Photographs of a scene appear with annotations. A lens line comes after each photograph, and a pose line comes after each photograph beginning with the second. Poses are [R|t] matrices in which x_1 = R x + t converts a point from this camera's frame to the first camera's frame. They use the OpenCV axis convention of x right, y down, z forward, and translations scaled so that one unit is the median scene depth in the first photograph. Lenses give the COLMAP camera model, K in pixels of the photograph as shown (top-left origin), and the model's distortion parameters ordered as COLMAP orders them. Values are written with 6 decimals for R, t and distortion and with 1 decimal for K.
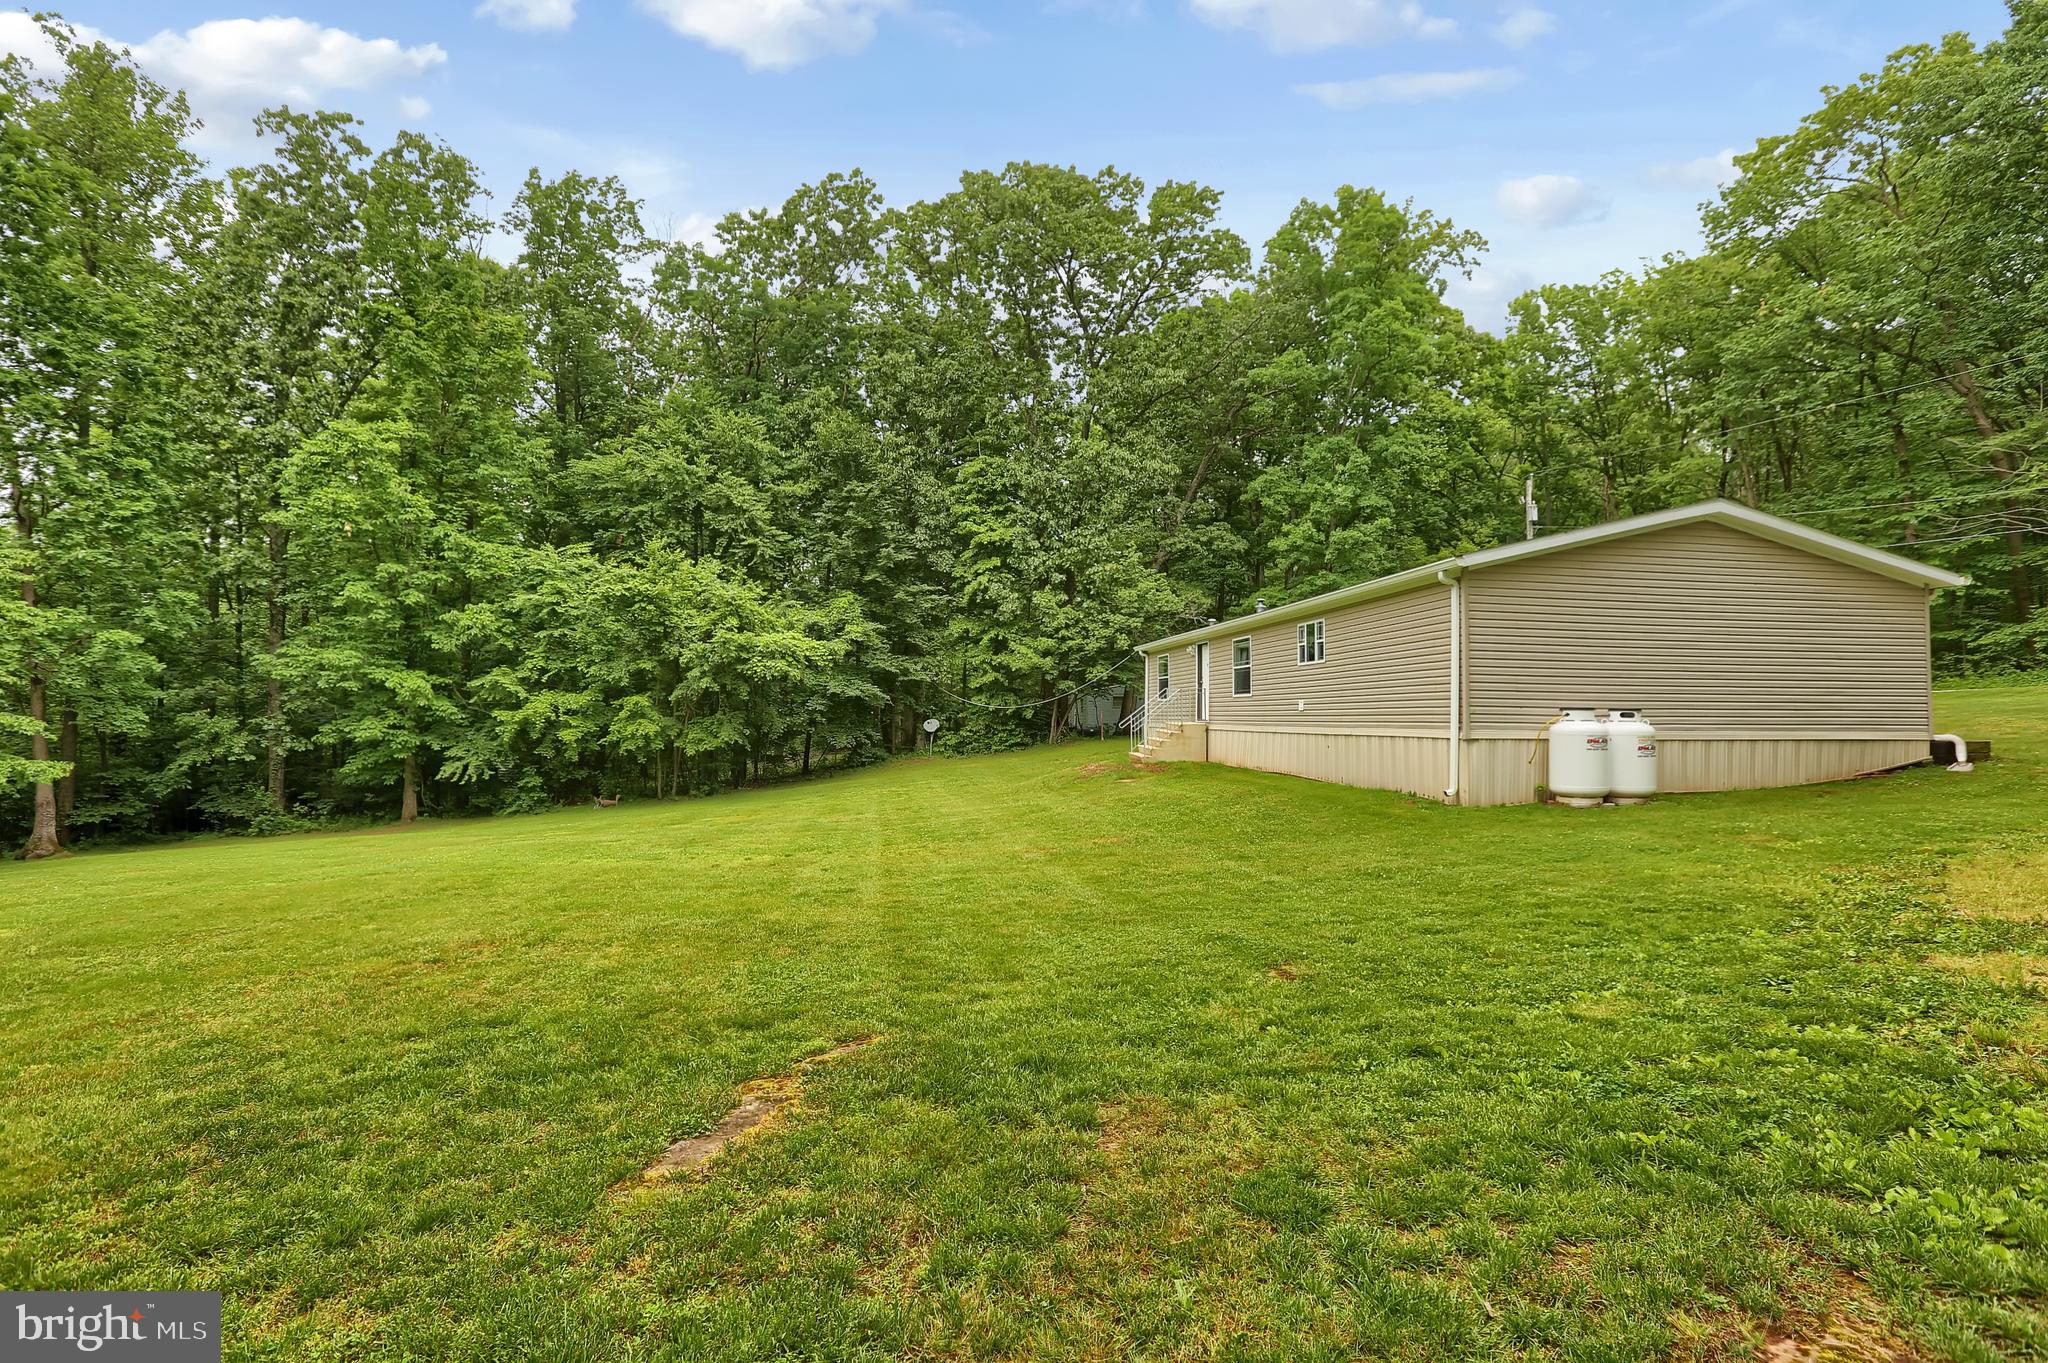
lens RADIAL K [[971.8, 0, 1023.6], [0, 971.8, 689.4], [0, 0, 1]] dist [-0.021290, 0.000479]
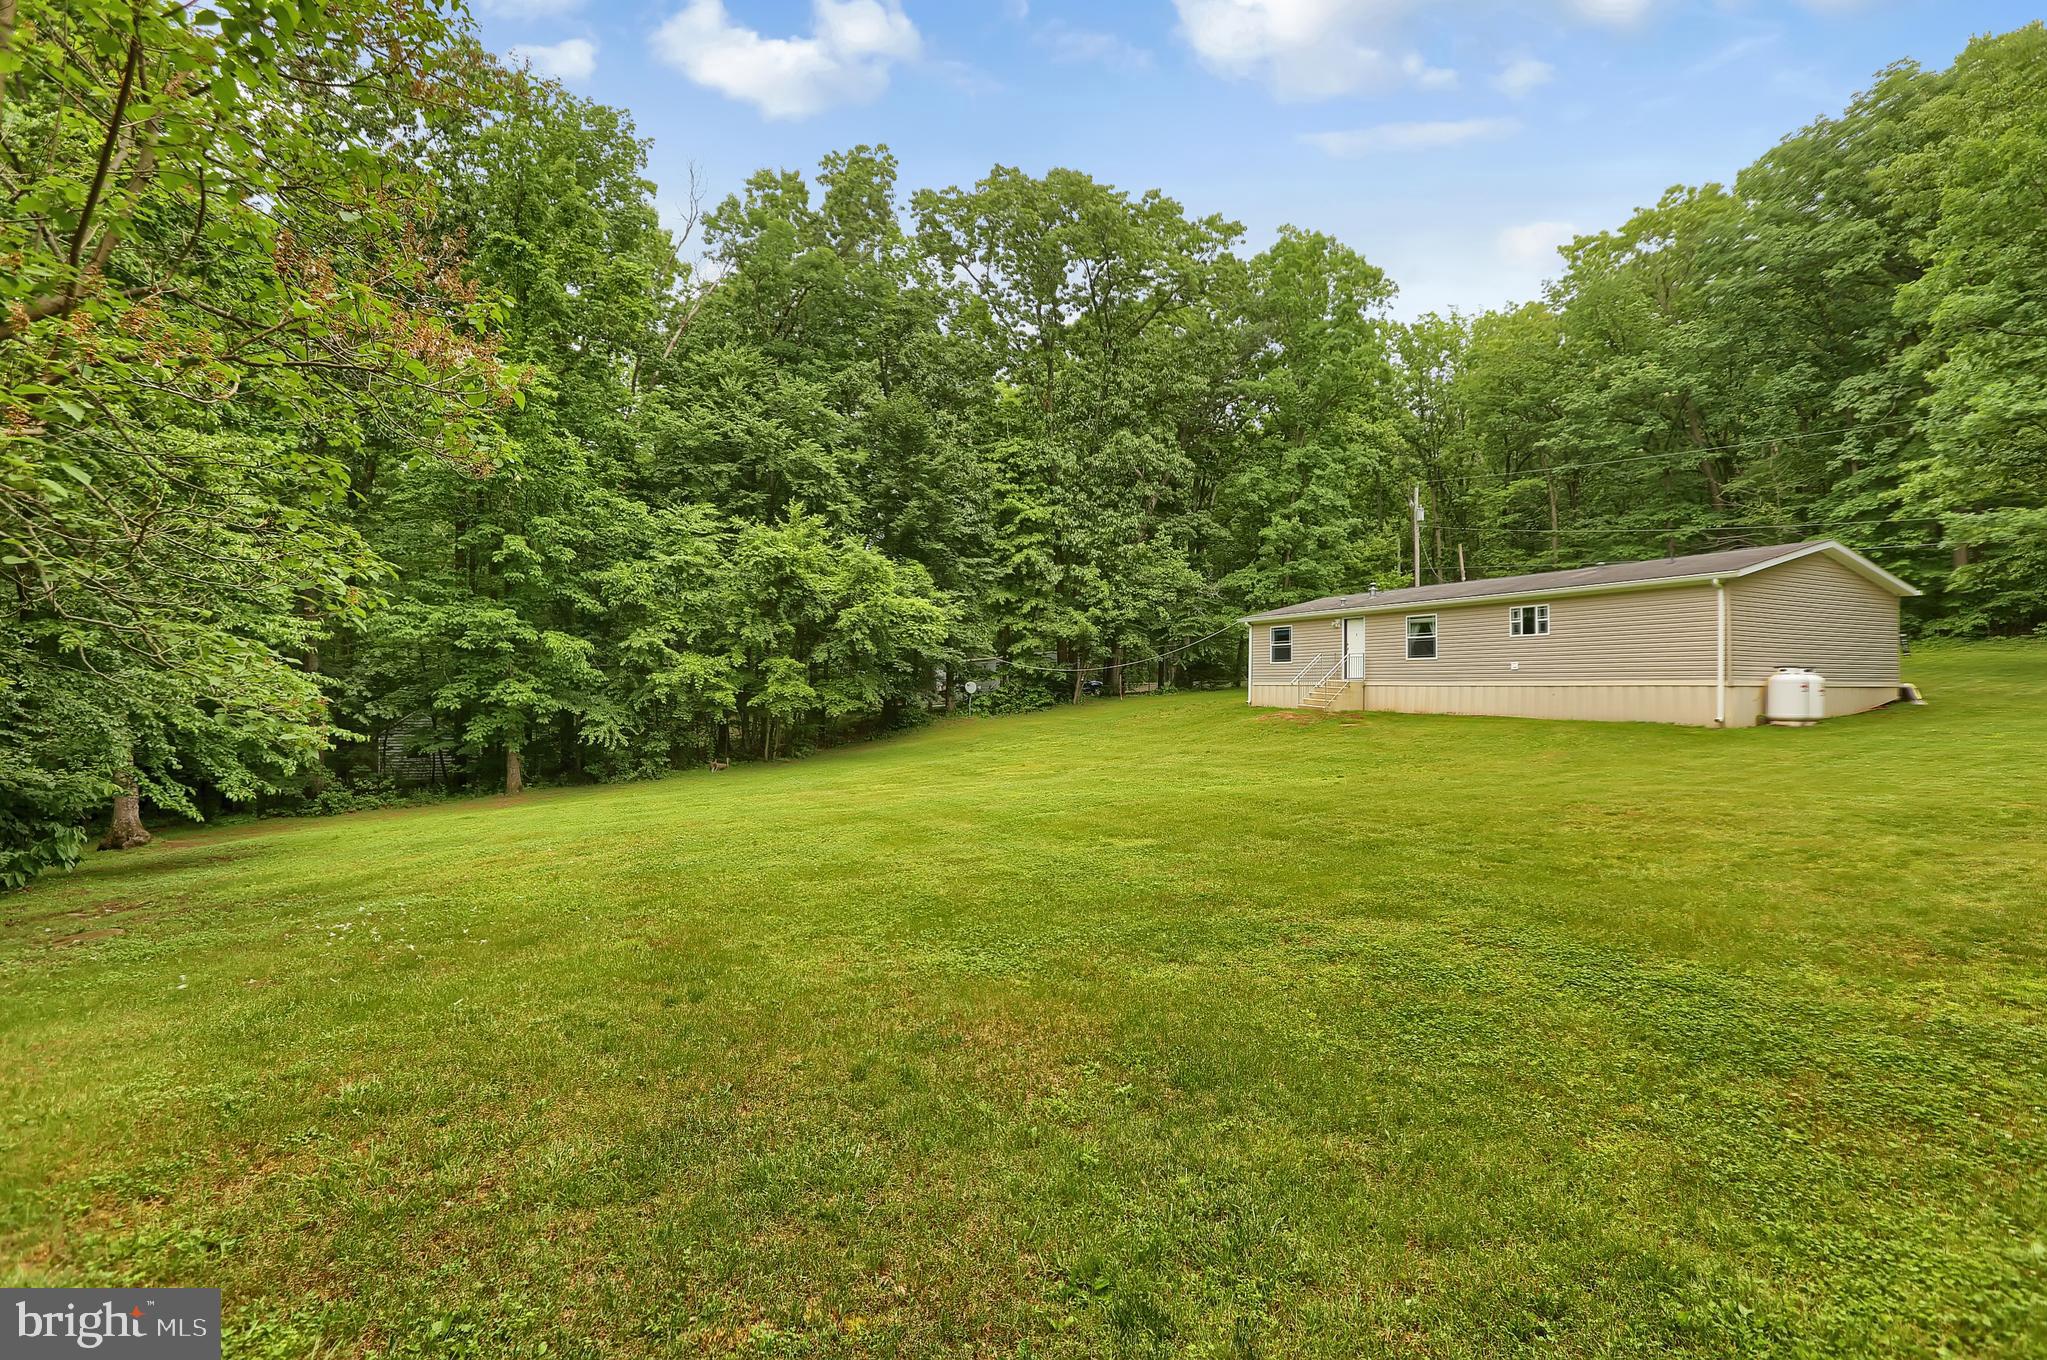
lens RADIAL K [[971.3, 0, 1041.0], [0, 971.3, 688.8], [0, 0, 1]] dist [-0.021290, 0.000479]
pose [[0.949420, -0.006906, 0.313933, -0.391191], [-0.003586, 0.999454, 0.032832, 0.003244], [-0.313989, -0.032297, 0.948877, -0.044247]]
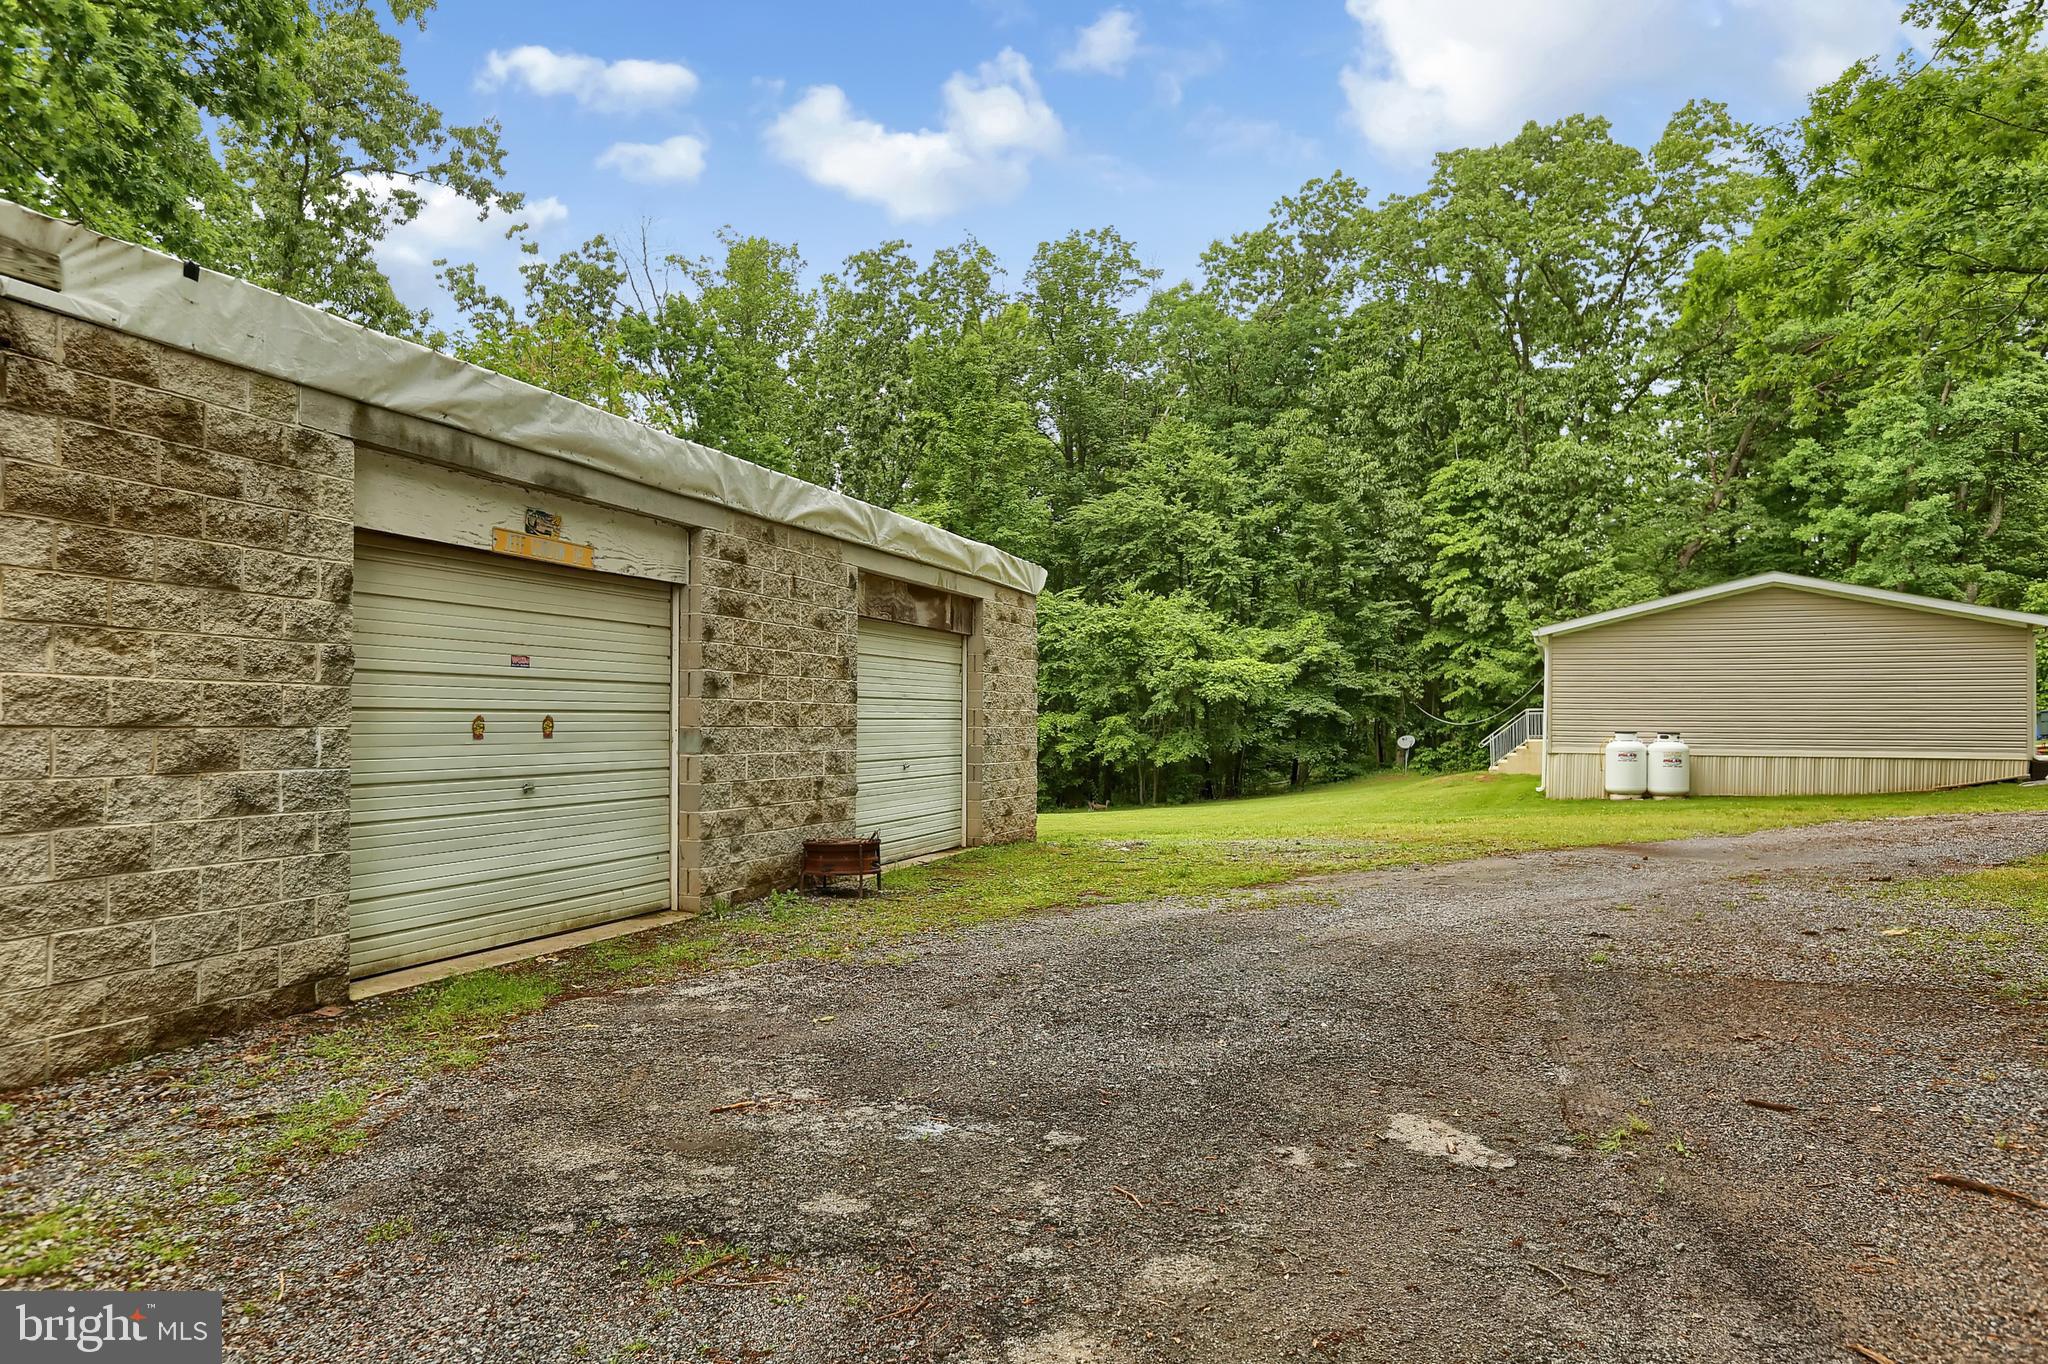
lens RADIAL K [[1359.8, 0, 1027.2], [0, 1359.8, 700.7], [0, 0, 1]] dist [0.005412, 0.003006]
pose [[0.865687, -0.011239, -0.500460, 0.286650], [0.015627, 0.999867, 0.004578, -0.017948], [0.500342, -0.011783, 0.865748, -0.418048]]
